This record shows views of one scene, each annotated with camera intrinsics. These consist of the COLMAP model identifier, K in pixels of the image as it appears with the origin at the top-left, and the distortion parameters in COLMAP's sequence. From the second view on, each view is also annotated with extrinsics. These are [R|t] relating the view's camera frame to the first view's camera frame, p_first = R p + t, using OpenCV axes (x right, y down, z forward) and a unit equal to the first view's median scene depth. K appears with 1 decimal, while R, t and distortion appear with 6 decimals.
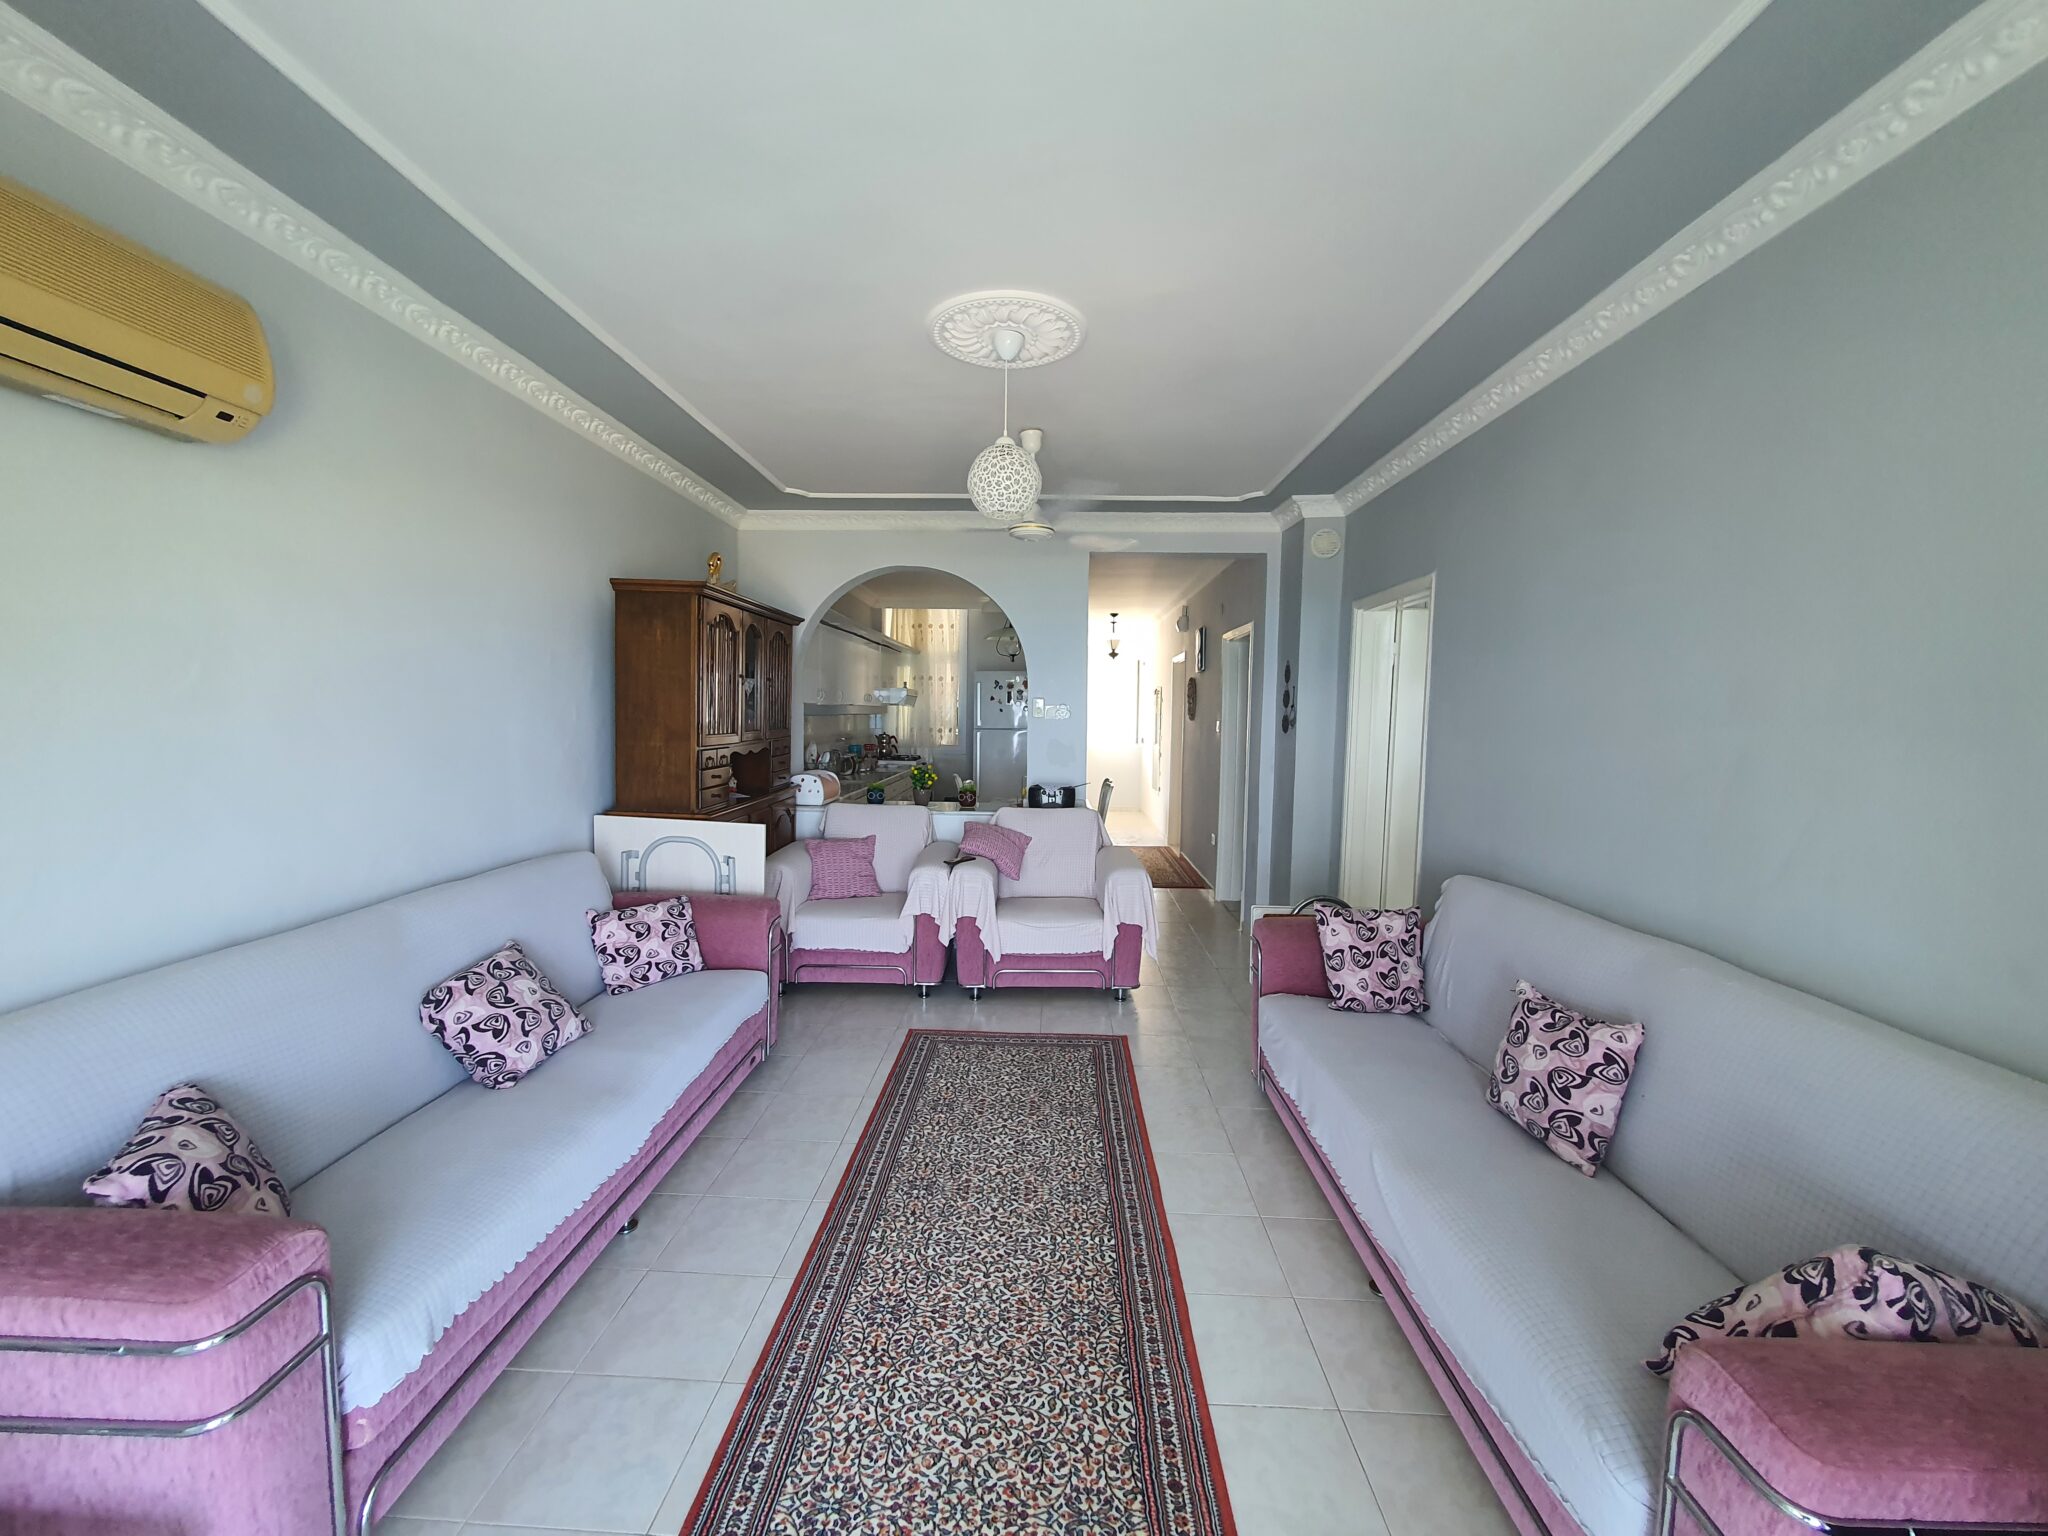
lens RADIAL K [[815.7, 0, 1022.3], [0, 815.7, 772.7], [0, 0, 1]] dist [-0.000798, -0.000157]
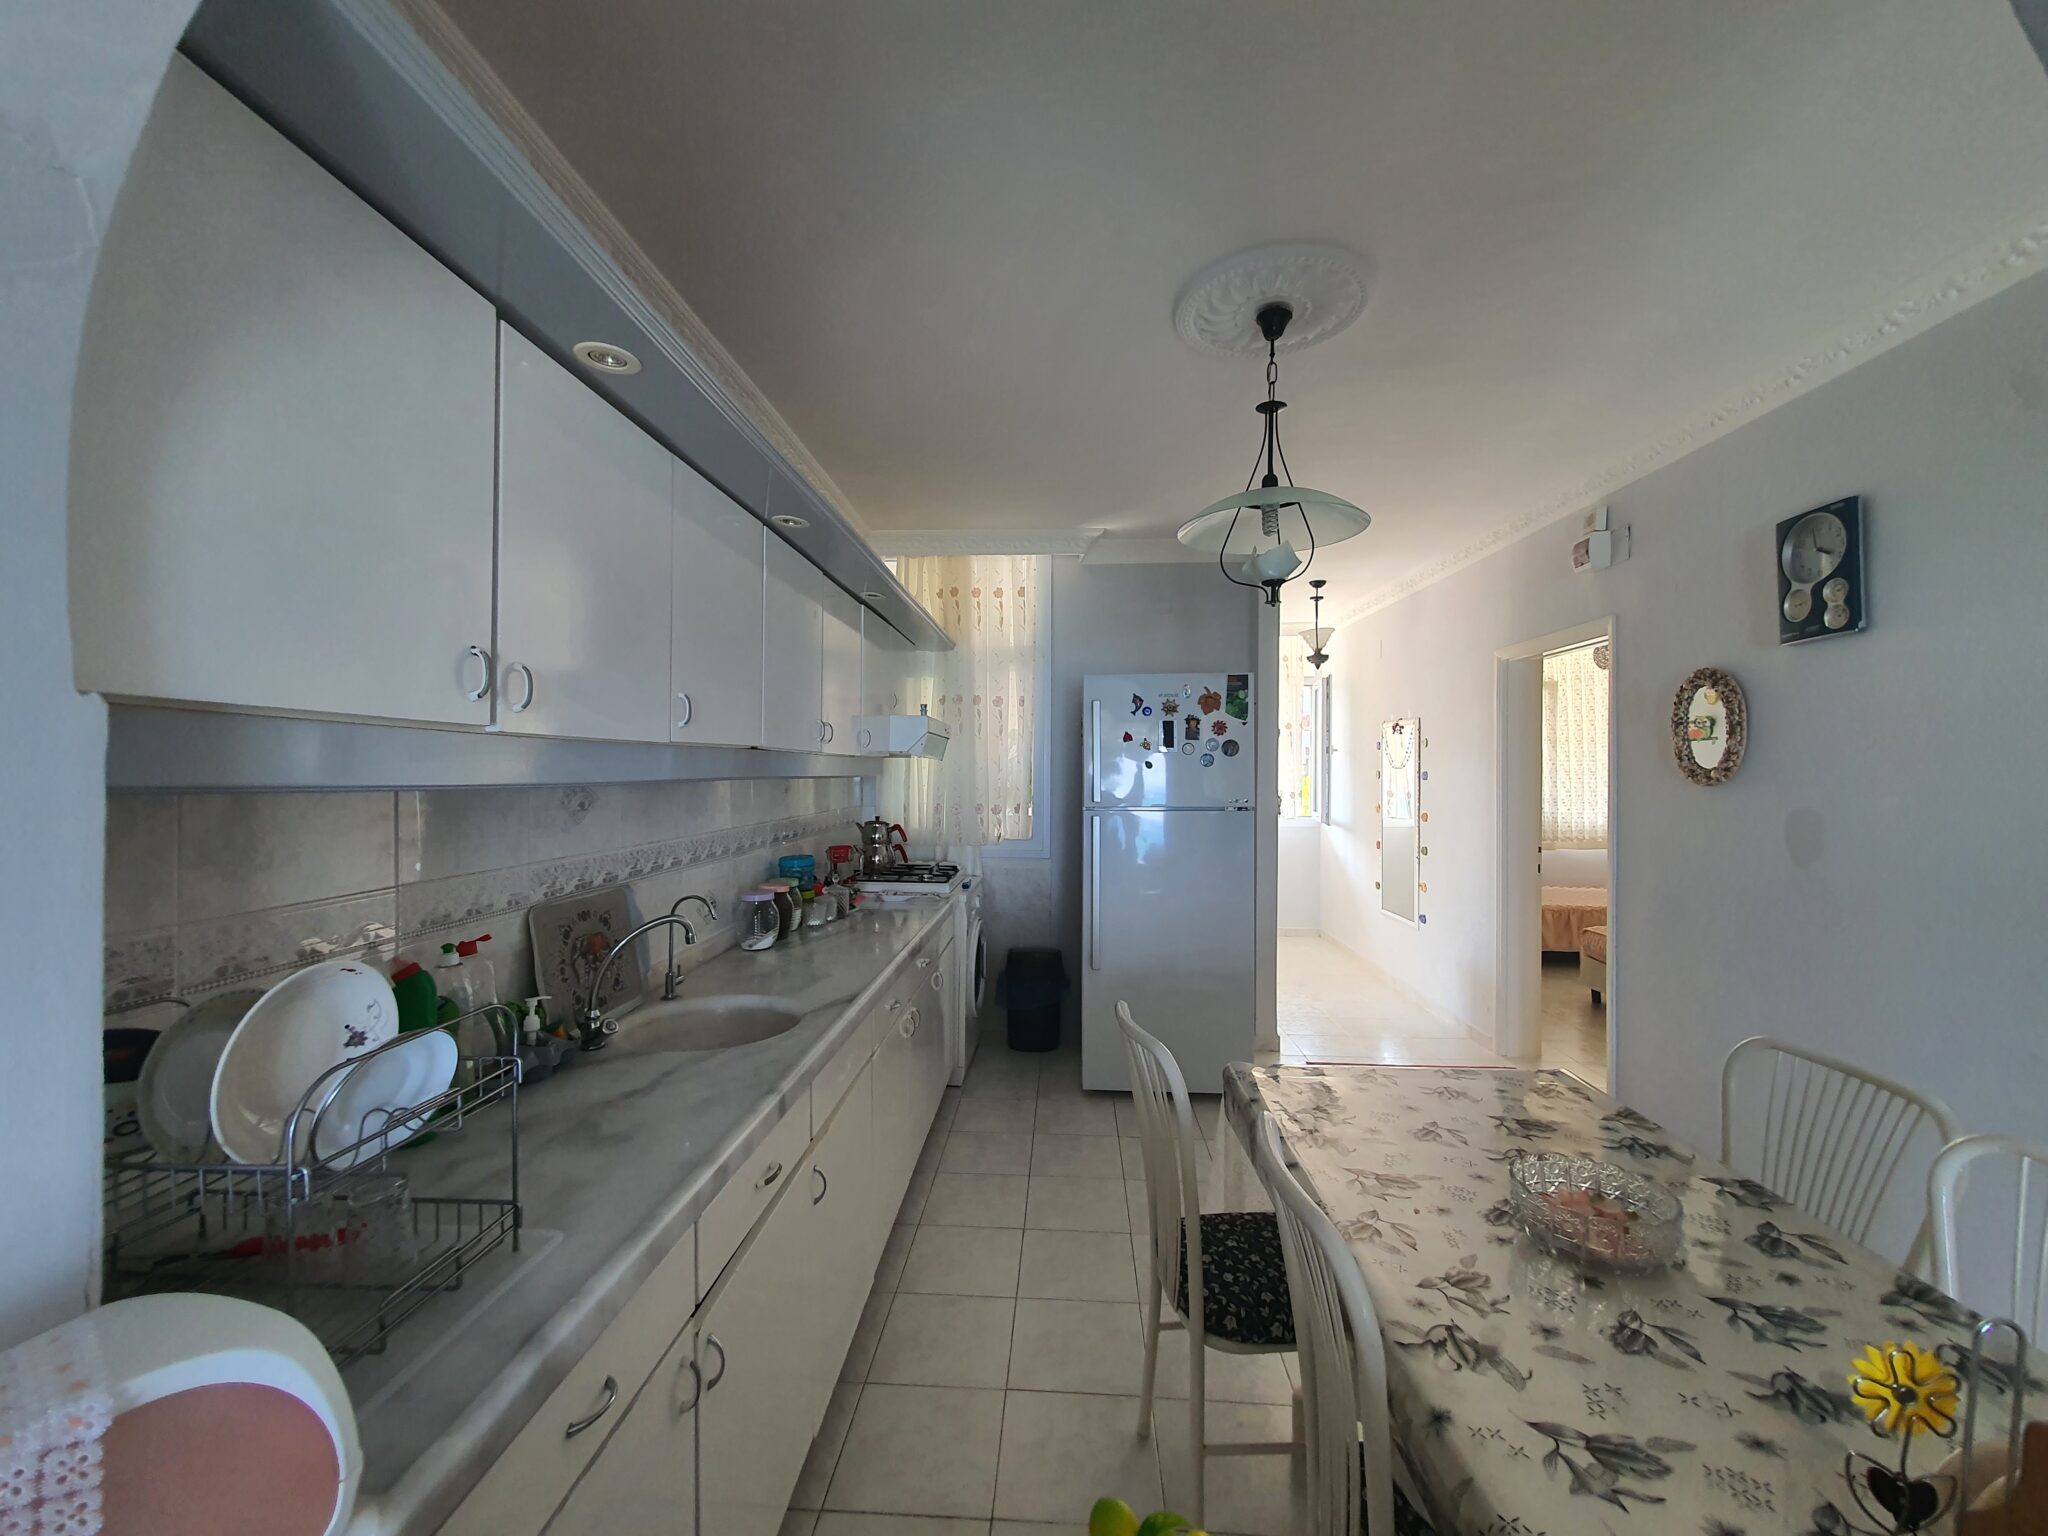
lens RADIAL K [[815.7, 0, 1022.3], [0, 815.7, 772.7], [0, 0, 1]] dist [-0.000798, -0.000157]
pose [[0.999726, -0.012660, -0.019691, -0.077562], [0.011149, 0.997121, -0.075003, -0.037523], [0.020583, 0.074763, 0.996989, 0.531404]]
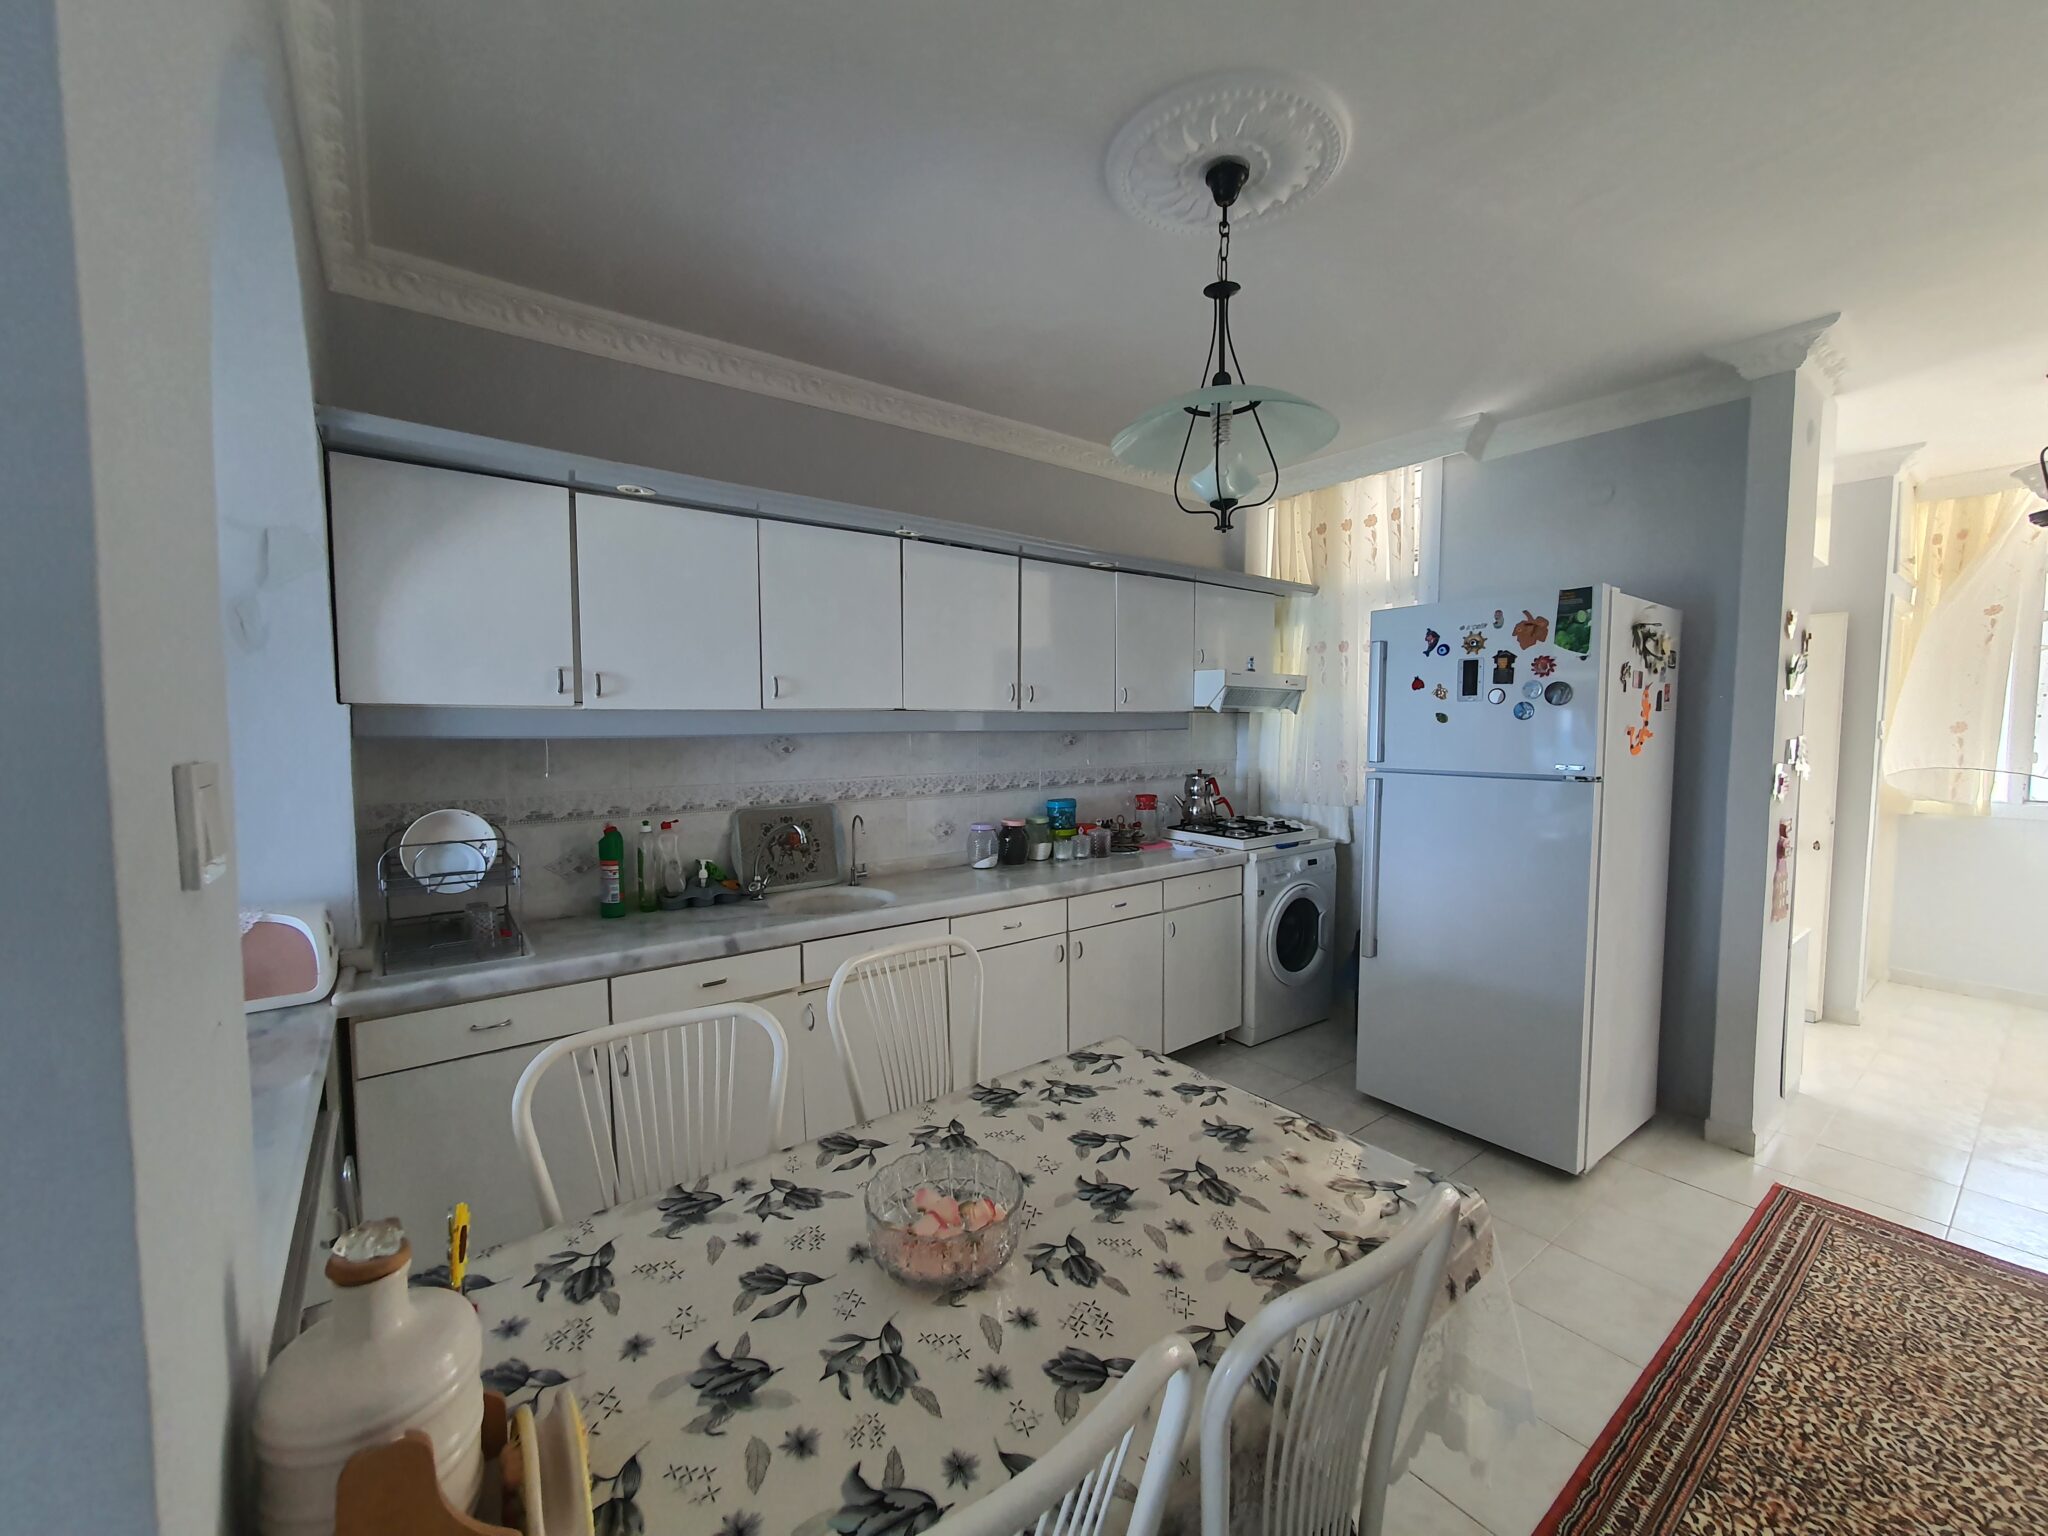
lens RADIAL K [[815.7, 0, 1022.3], [0, 815.7, 772.7], [0, 0, 1]] dist [-0.000798, -0.000157]
pose [[0.634327, 0.030953, -0.772445, 0.115426], [-0.047970, 0.998849, 0.000633, -0.041522], [0.771575, 0.036653, 0.635082, 0.602842]]
